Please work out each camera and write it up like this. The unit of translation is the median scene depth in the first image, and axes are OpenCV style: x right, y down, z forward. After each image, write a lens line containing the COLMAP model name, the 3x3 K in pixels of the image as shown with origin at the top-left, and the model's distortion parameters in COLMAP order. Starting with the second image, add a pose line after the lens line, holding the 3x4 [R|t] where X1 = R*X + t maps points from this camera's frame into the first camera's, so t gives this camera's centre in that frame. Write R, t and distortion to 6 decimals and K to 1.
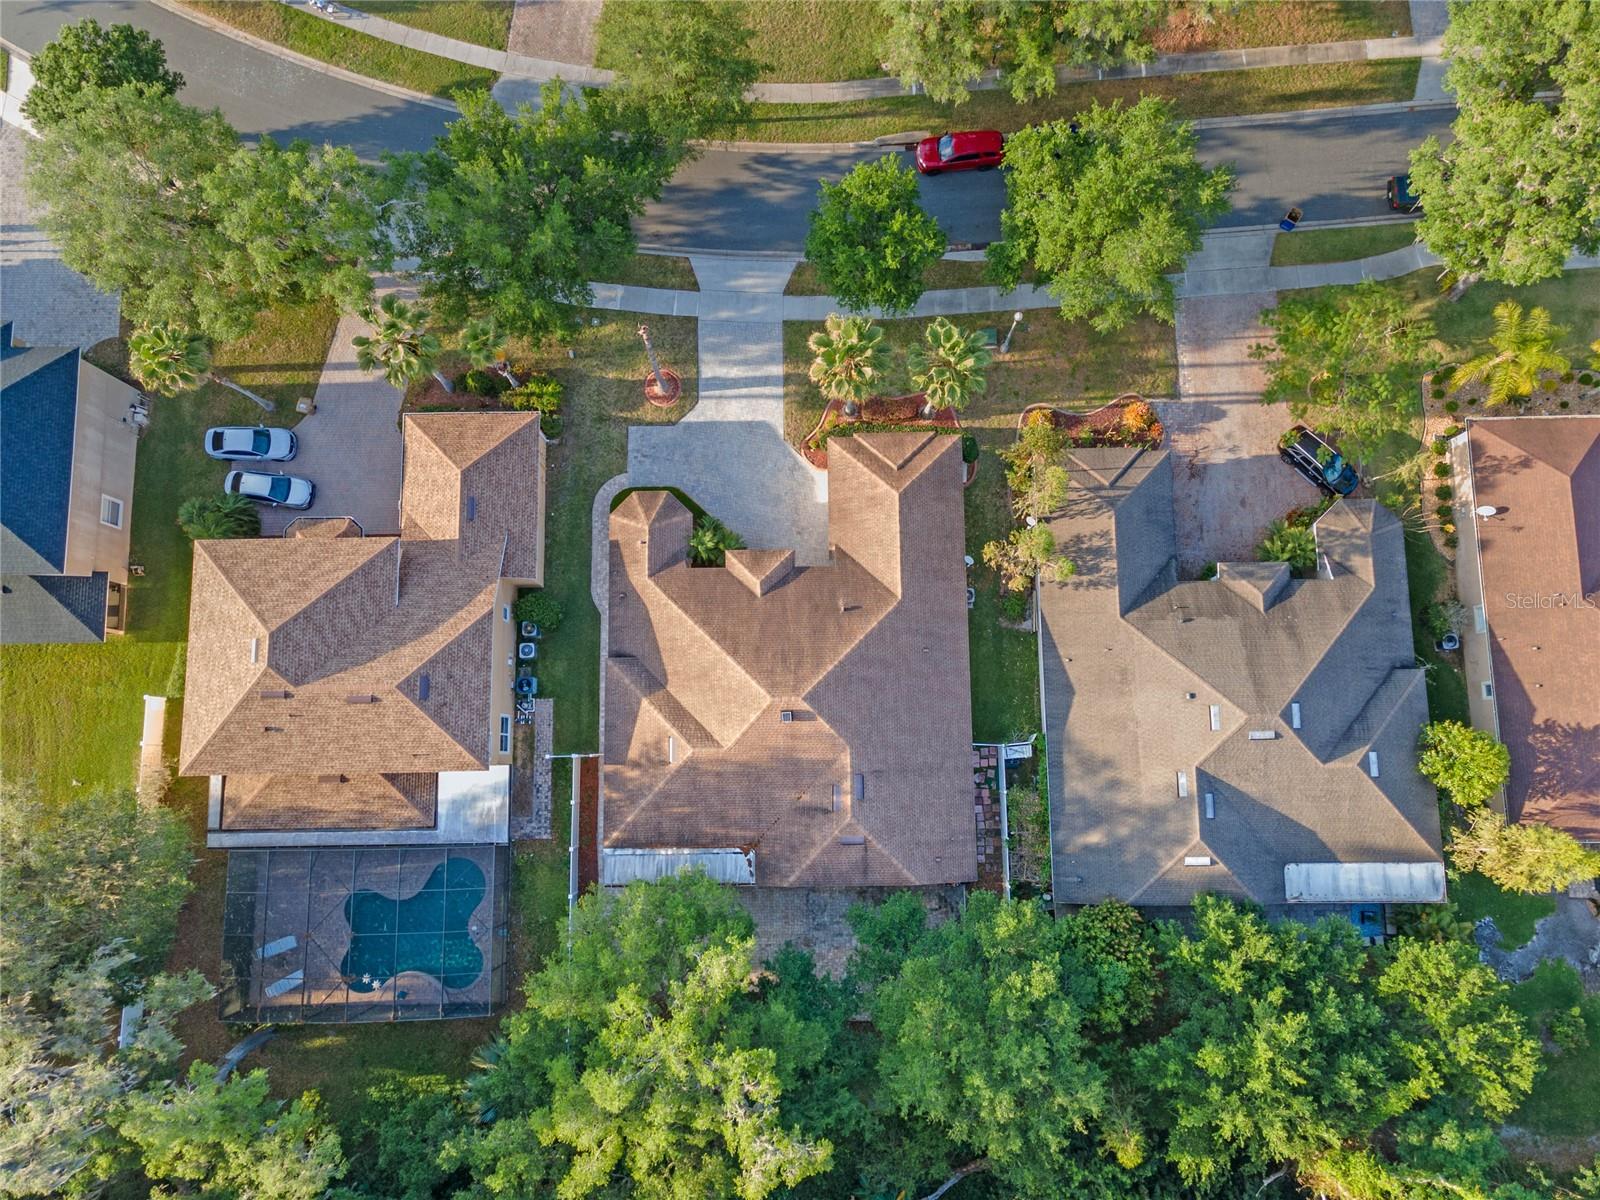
lens RADIAL K [[1198.7, 0, 804.5], [0, 1198.7, 601.1], [0, 0, 1]] dist [0.003191, 0.014089]
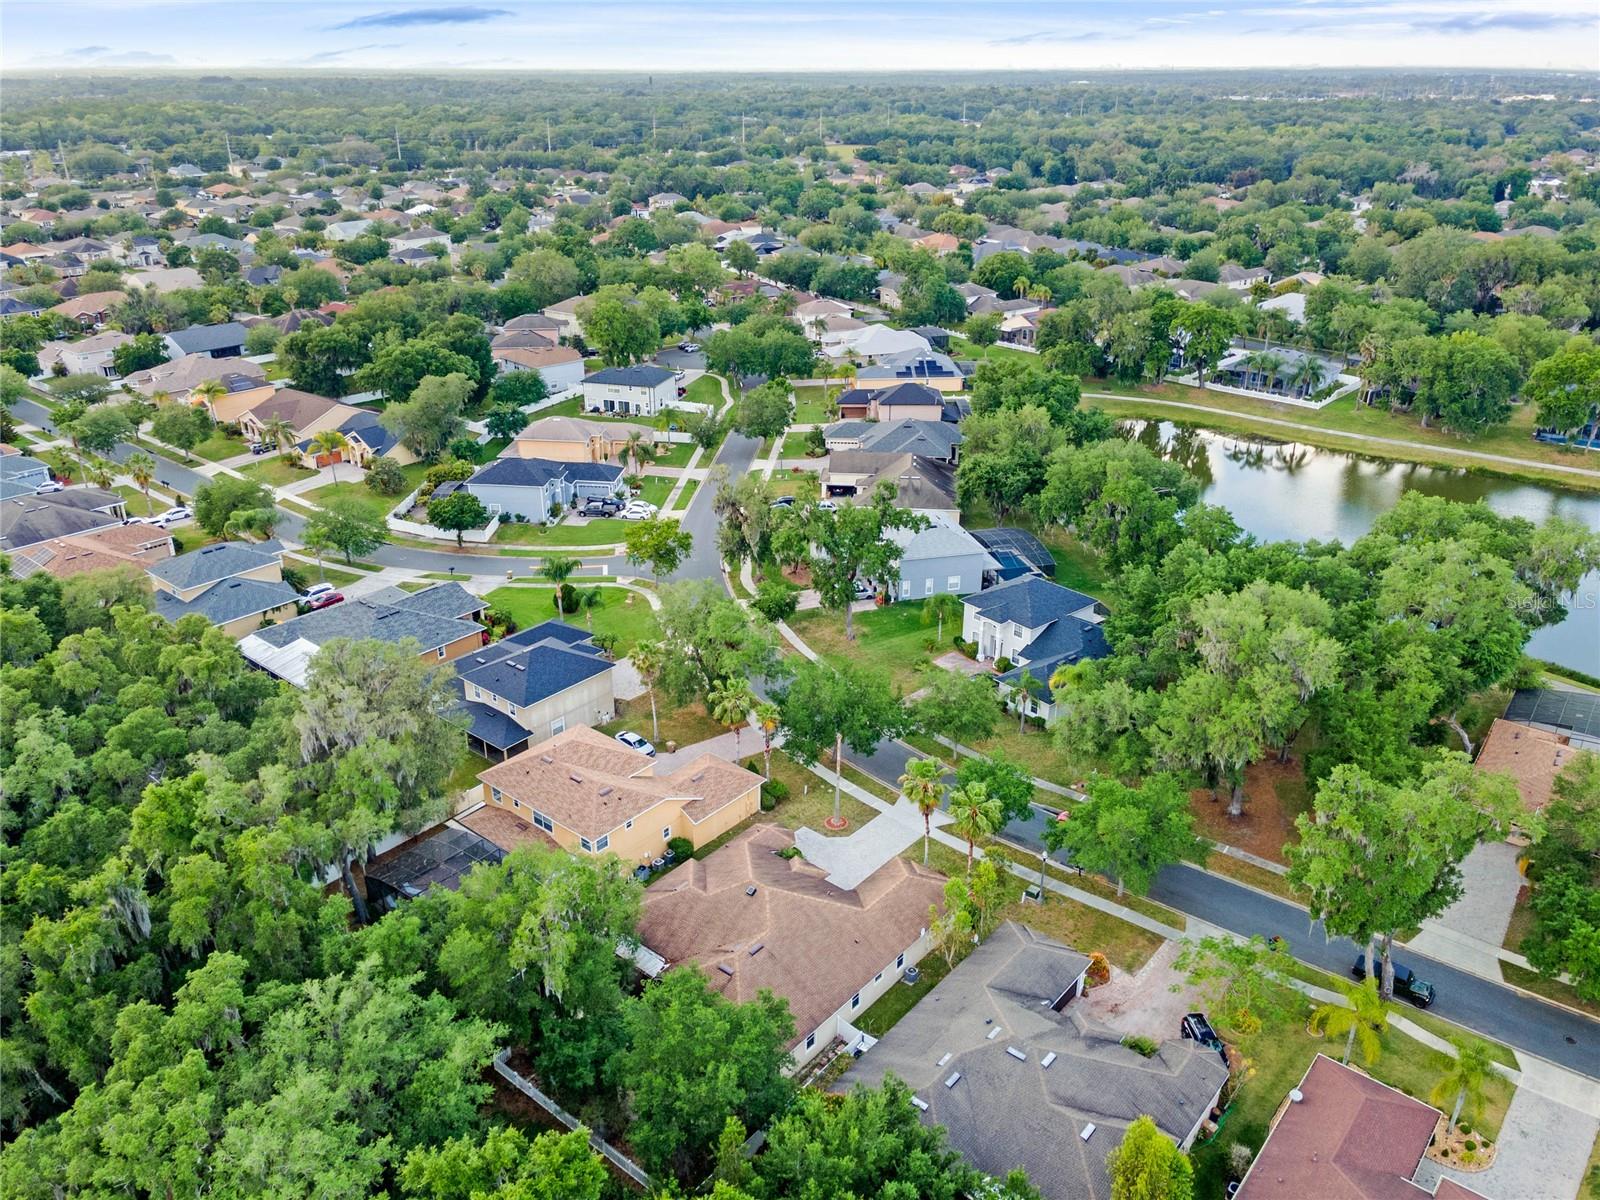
lens RADIAL K [[1198.7, 0, 804.5], [0, 1198.7, 601.1], [0, 0, 1]] dist [0.003191, 0.014089]
pose [[0.760753, 0.289569, -0.580866, 0.724611], [-0.642539, 0.462379, -0.611023, 0.726221], [0.091647, 0.838066, 0.537816, -0.102355]]
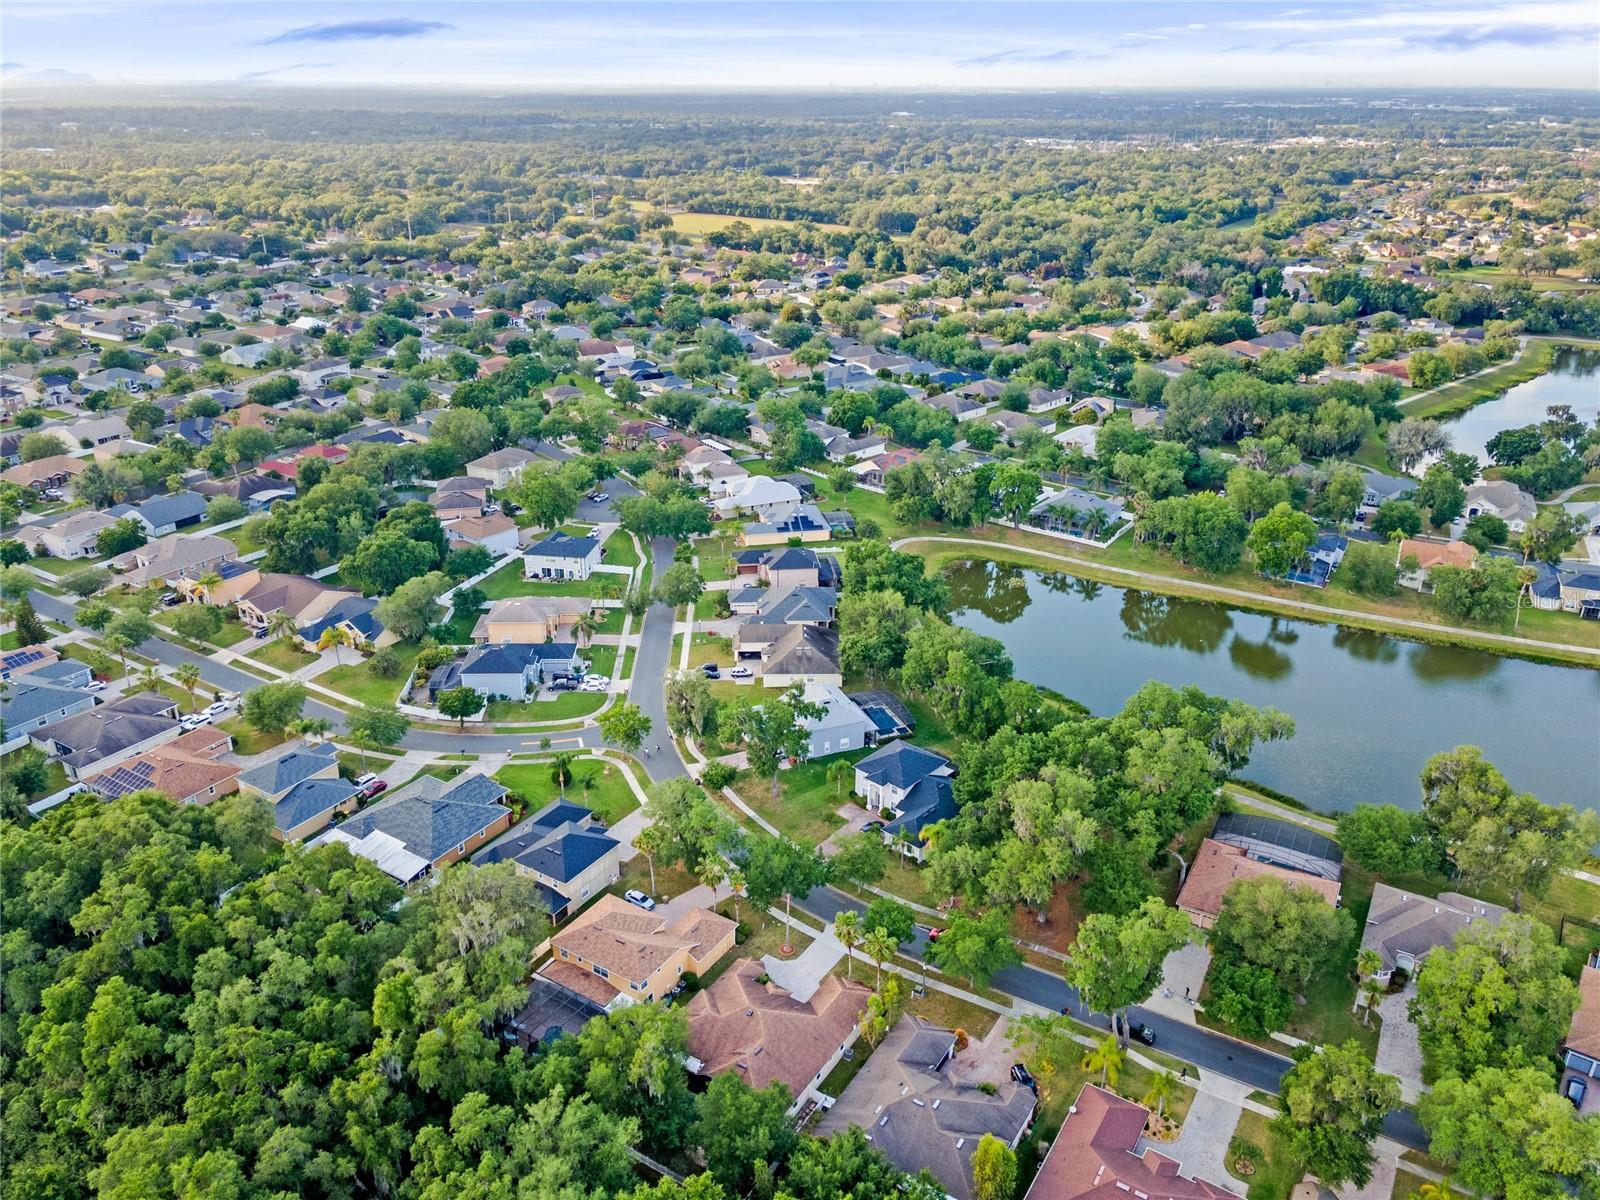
lens RADIAL K [[1187.0, 0, 804.4], [0, 1187.0, 603.0], [0, 0, 1]] dist [0.022189, 0.002874]
pose [[0.840218, 0.247104, -0.482672, 0.937172], [-0.538431, 0.485626, -0.688665, 1.171730], [0.064226, 0.838515, 0.541080, -0.906646]]
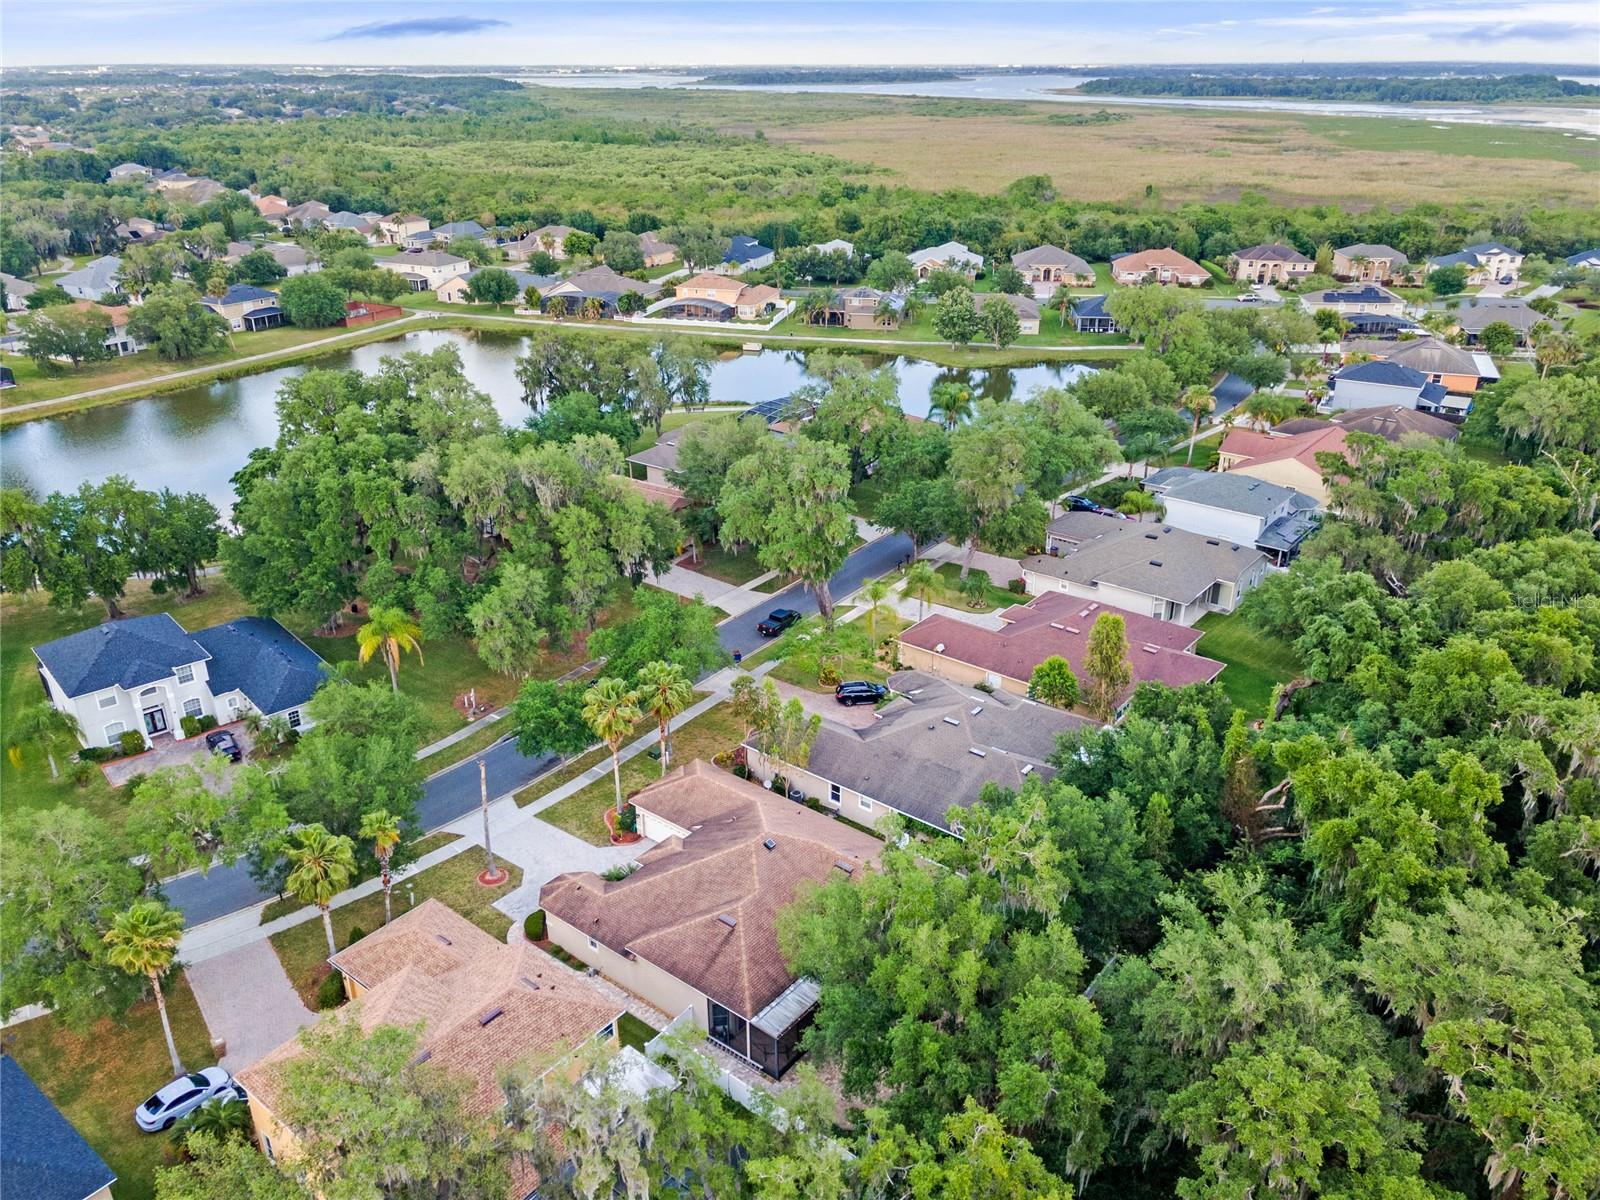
lens RADIAL K [[1209.8, 0, 801.8], [0, 1209.8, 593.2], [0, 0, 1]] dist [-0.003366, 0.028715]
pose [[0.631498, -0.289878, 0.719152, -0.763846], [0.760975, 0.409635, -0.503107, 0.599266], [-0.148750, 0.864968, 0.479274, 0.126728]]
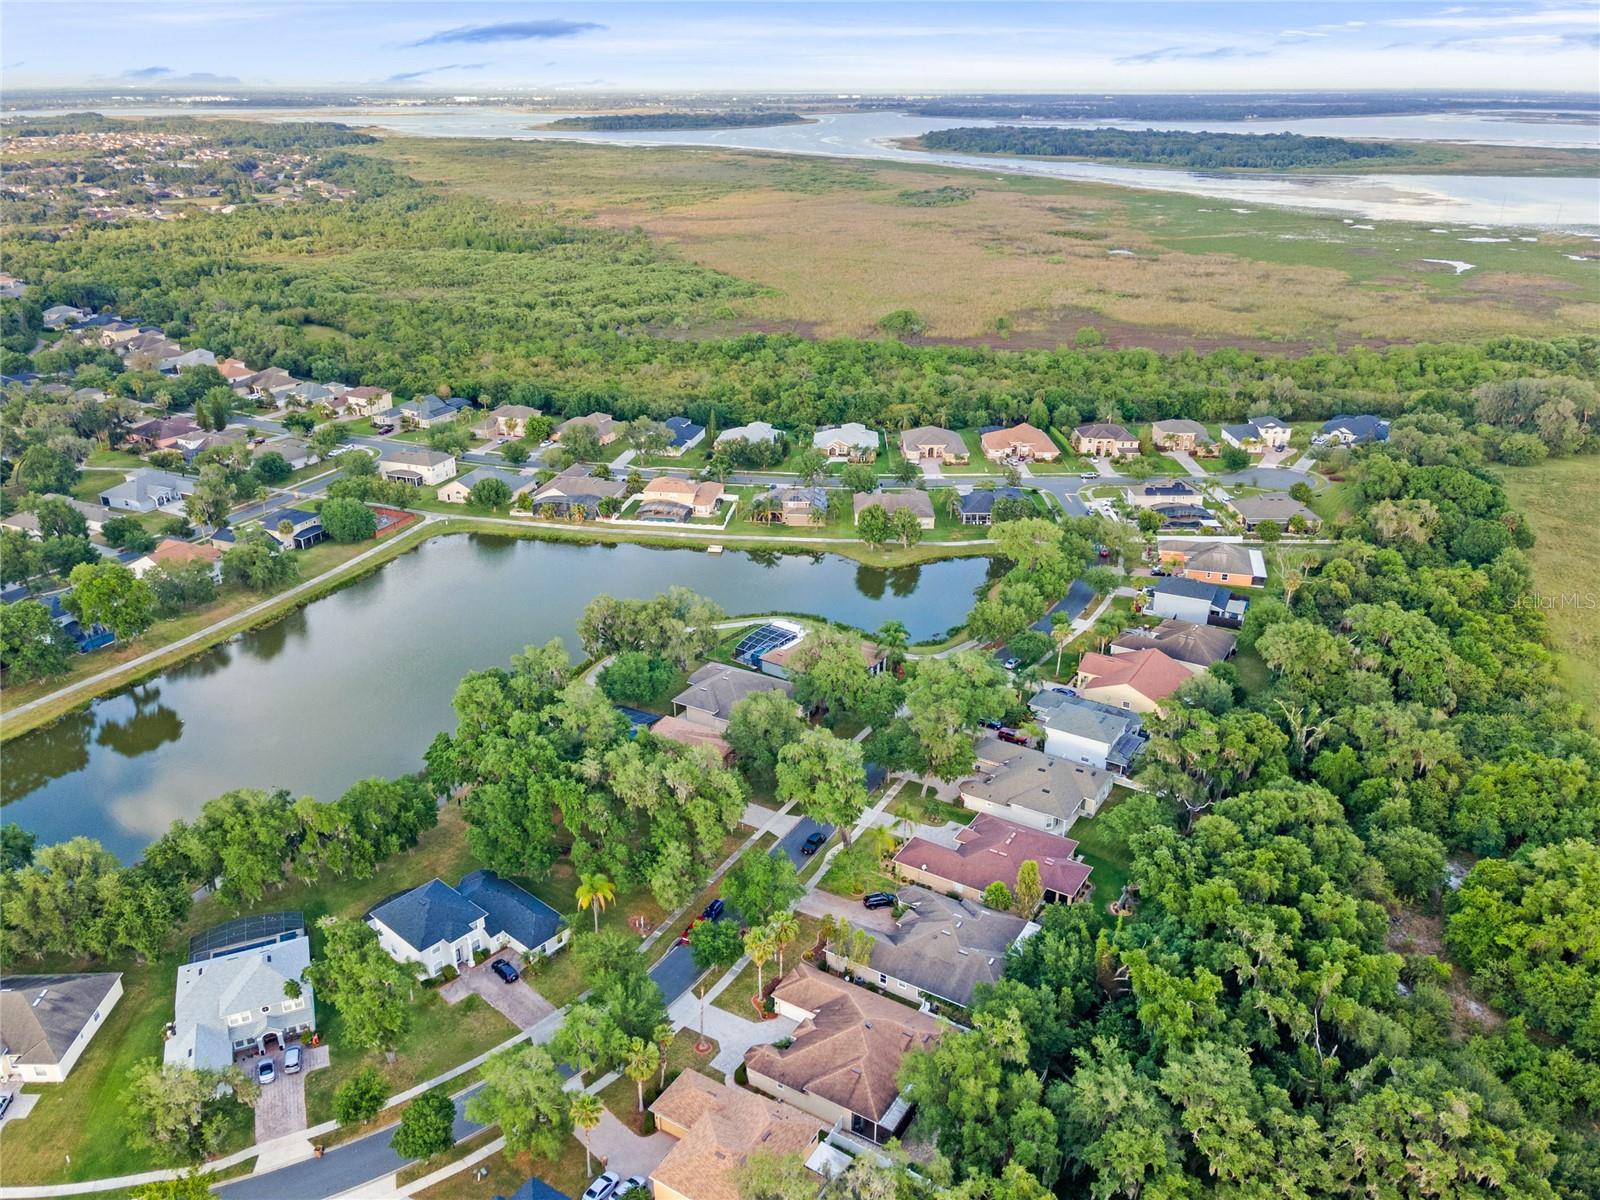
lens RADIAL K [[1202.7, 0, 795.2], [0, 1202.7, 601.9], [0, 0, 1]] dist [0.002062, 0.008815]
pose [[0.537112, -0.311430, 0.783914, -1.576663], [0.828816, 0.367567, -0.421852, 0.623362], [-0.156764, 0.876302, 0.455543, -0.765287]]
